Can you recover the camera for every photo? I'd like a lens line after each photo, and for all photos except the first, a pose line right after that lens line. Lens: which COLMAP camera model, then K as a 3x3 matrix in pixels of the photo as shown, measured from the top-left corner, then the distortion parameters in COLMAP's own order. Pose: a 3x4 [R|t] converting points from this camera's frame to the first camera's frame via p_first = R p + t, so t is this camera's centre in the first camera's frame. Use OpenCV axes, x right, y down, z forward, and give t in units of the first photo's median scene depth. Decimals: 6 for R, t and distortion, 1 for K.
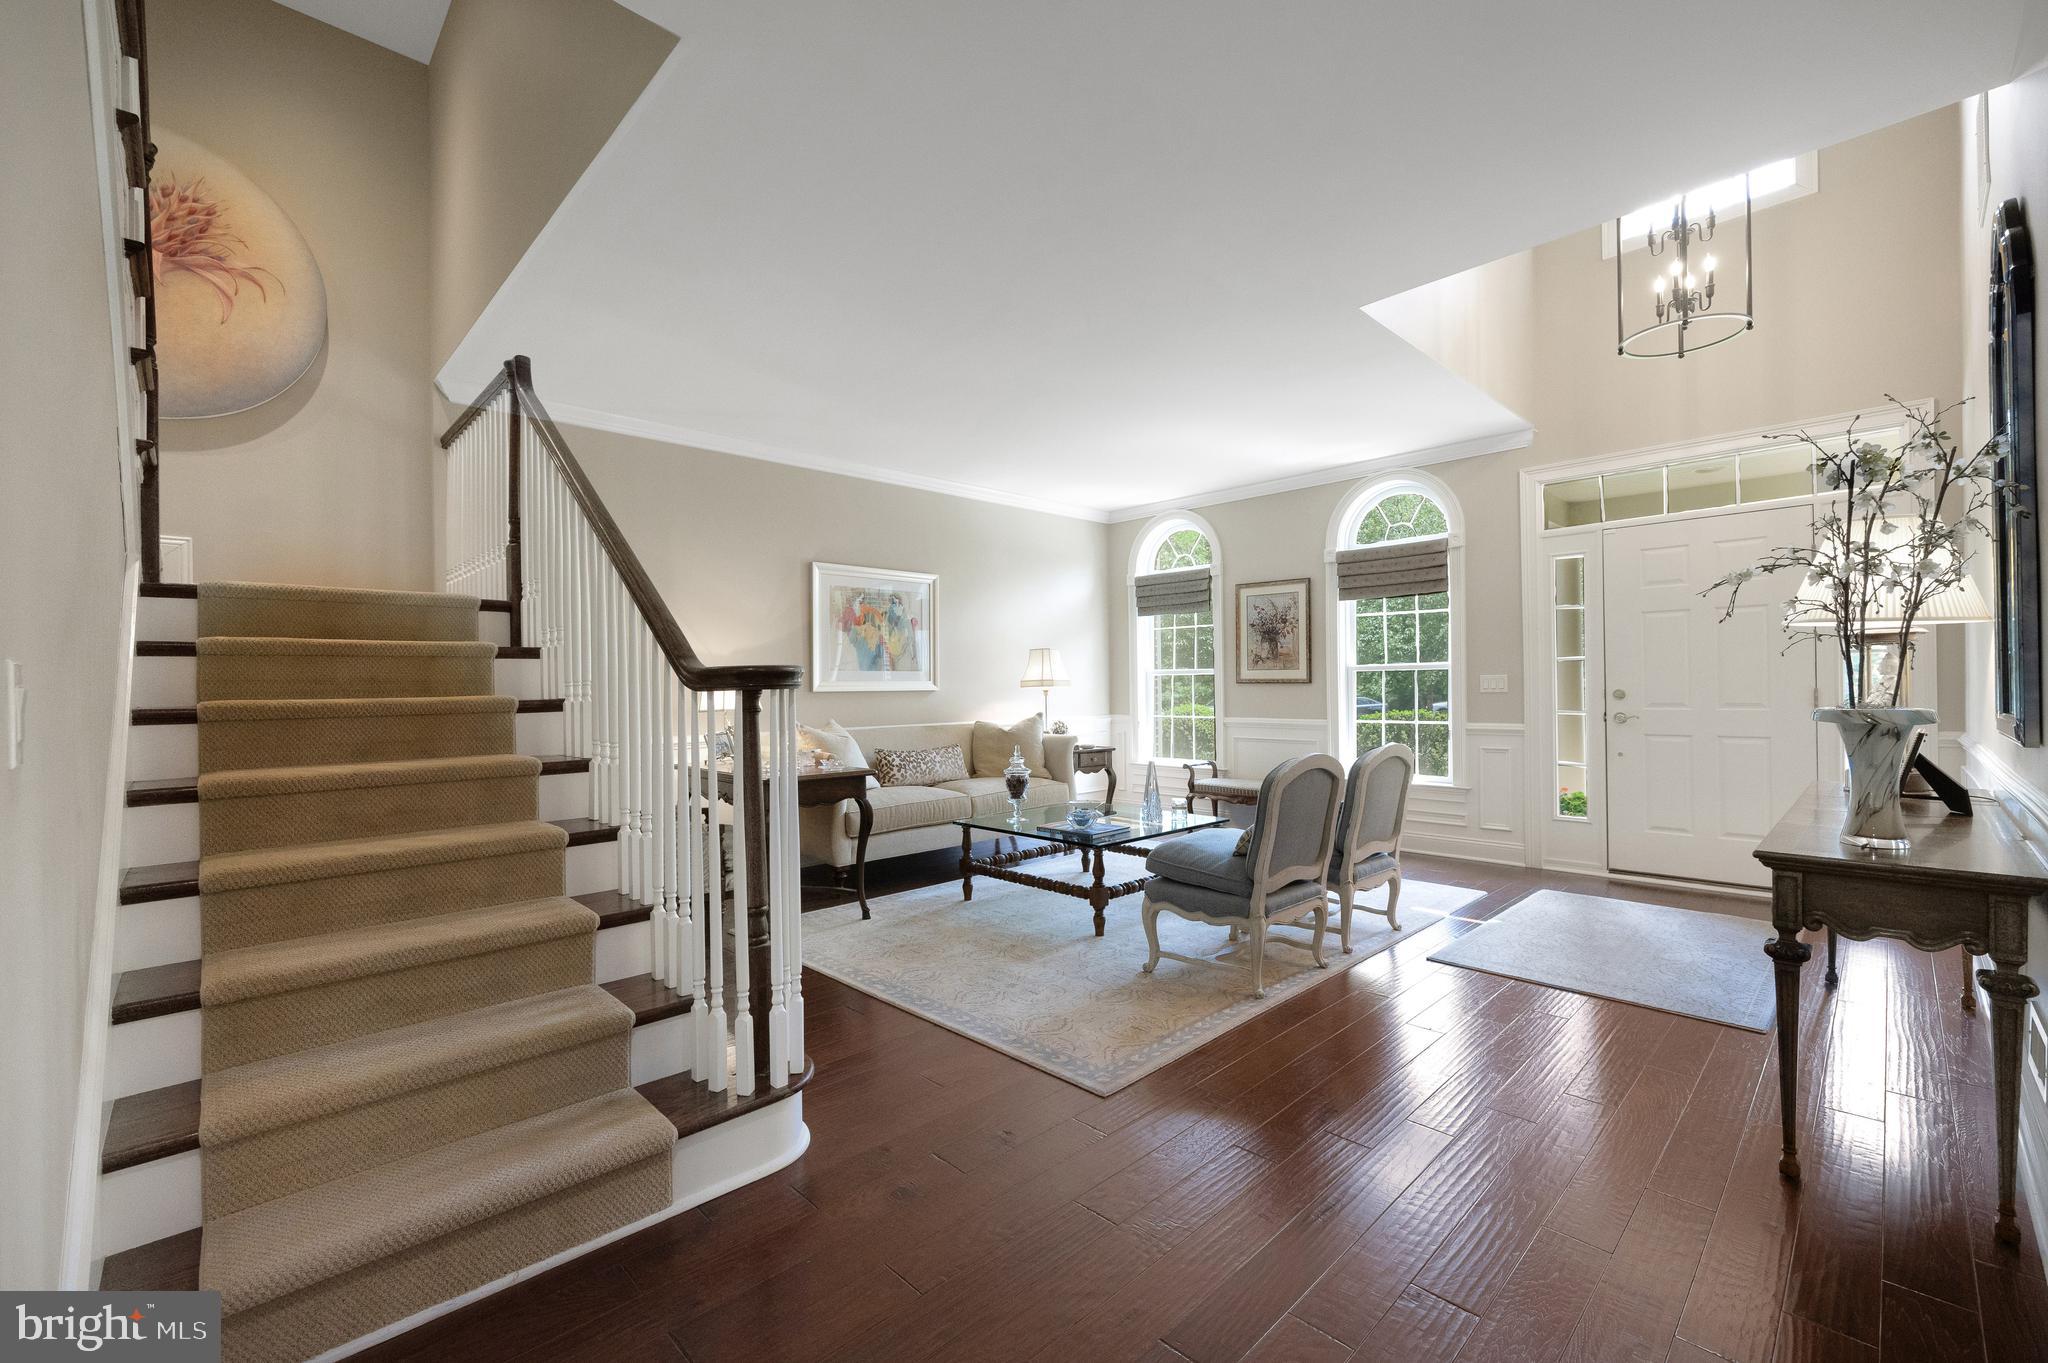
lens RADIAL K [[843.7, 0, 1026.6], [0, 843.7, 689.1], [0, 0, 1]] dist [-0.007059, -0.000080]
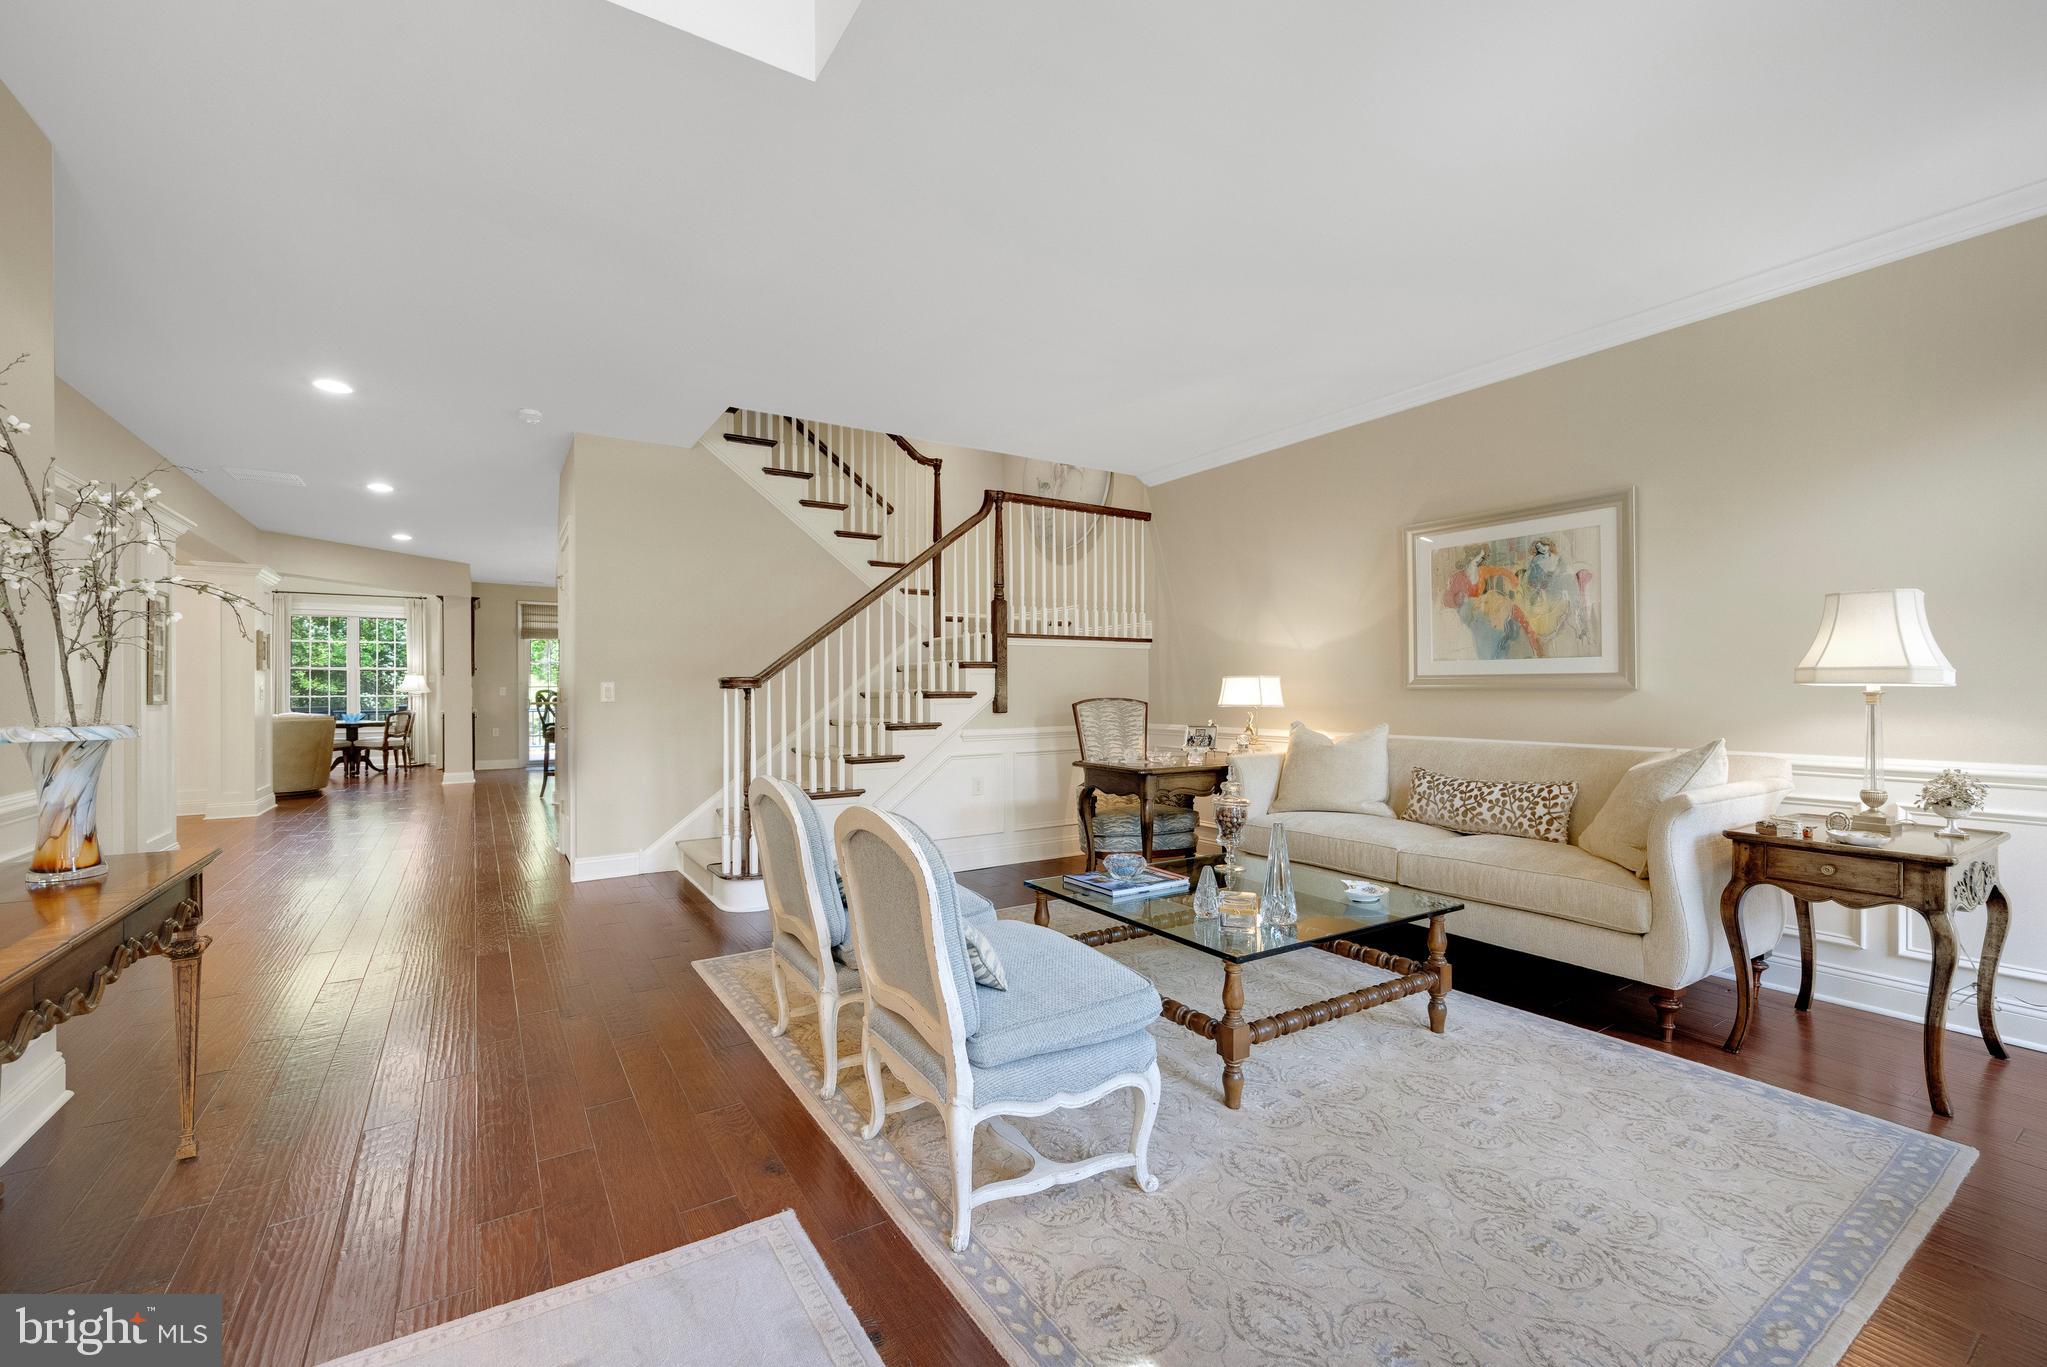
lens RADIAL K [[883.8, 0, 1022.9], [0, 883.8, 681.7], [0, 0, 1]] dist [0.000662, 0.000159]
pose [[-0.211763, 0.011939, -0.977248, 0.652243], [0.014249, 0.999857, 0.009127, -0.016237], [0.977217, -0.011992, -0.211903, 0.822659]]
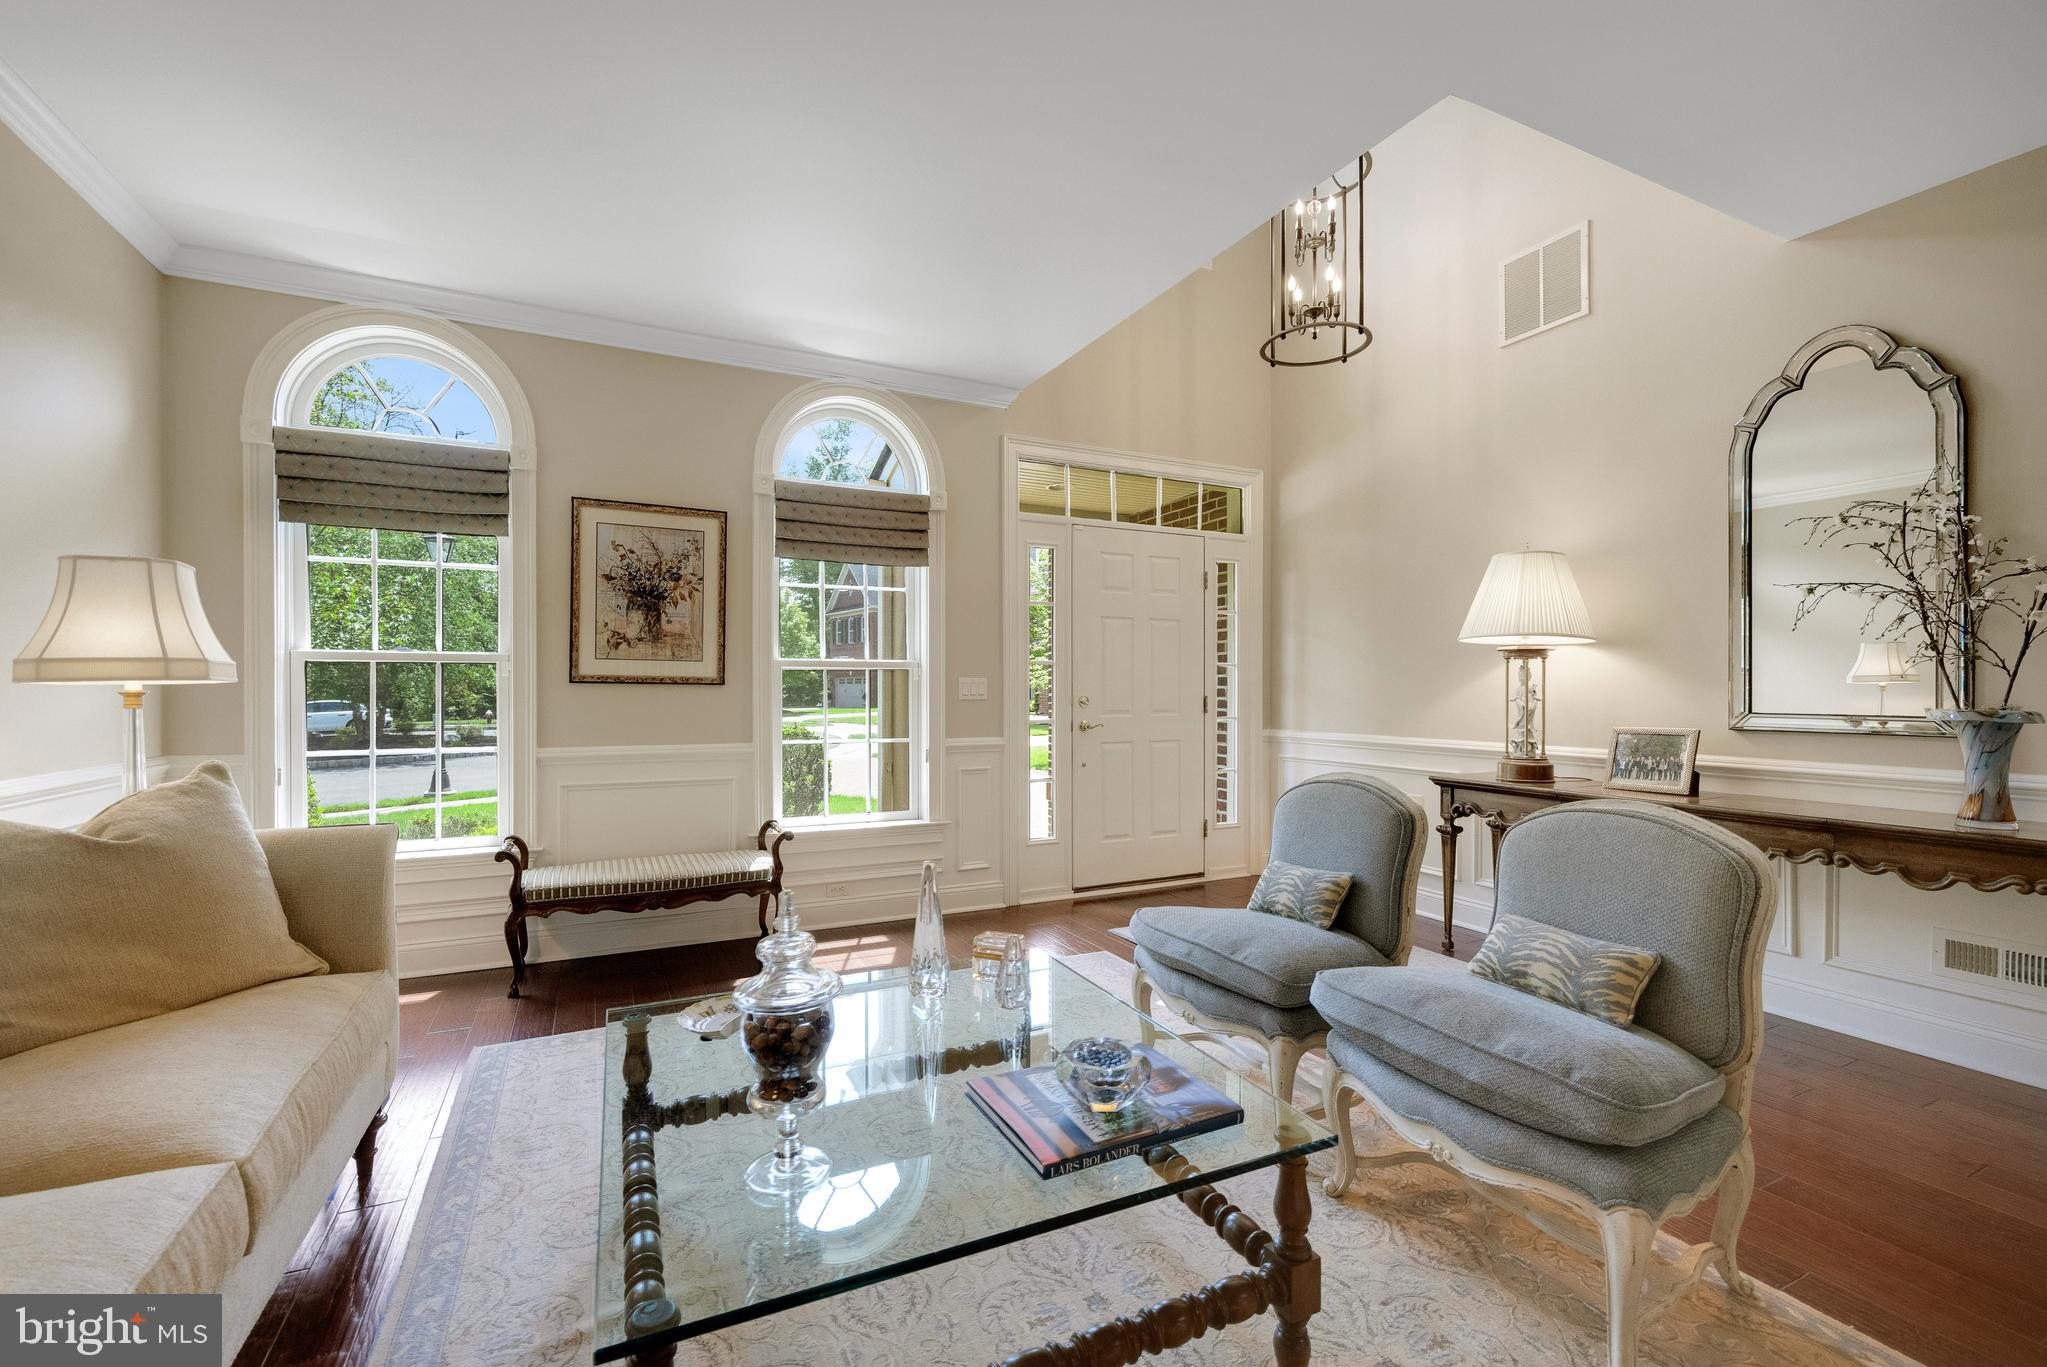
lens RADIAL K [[883.8, 0, 1027.9], [0, 883.8, 682.6], [0, 0, 1]] dist [0.000662, 0.000159]
pose [[0.308660, 0.008882, 0.951131, -0.193975], [-0.009847, 0.999933, -0.006142, -0.006442], [-0.951122, -0.007470, 0.308726, 0.561247]]
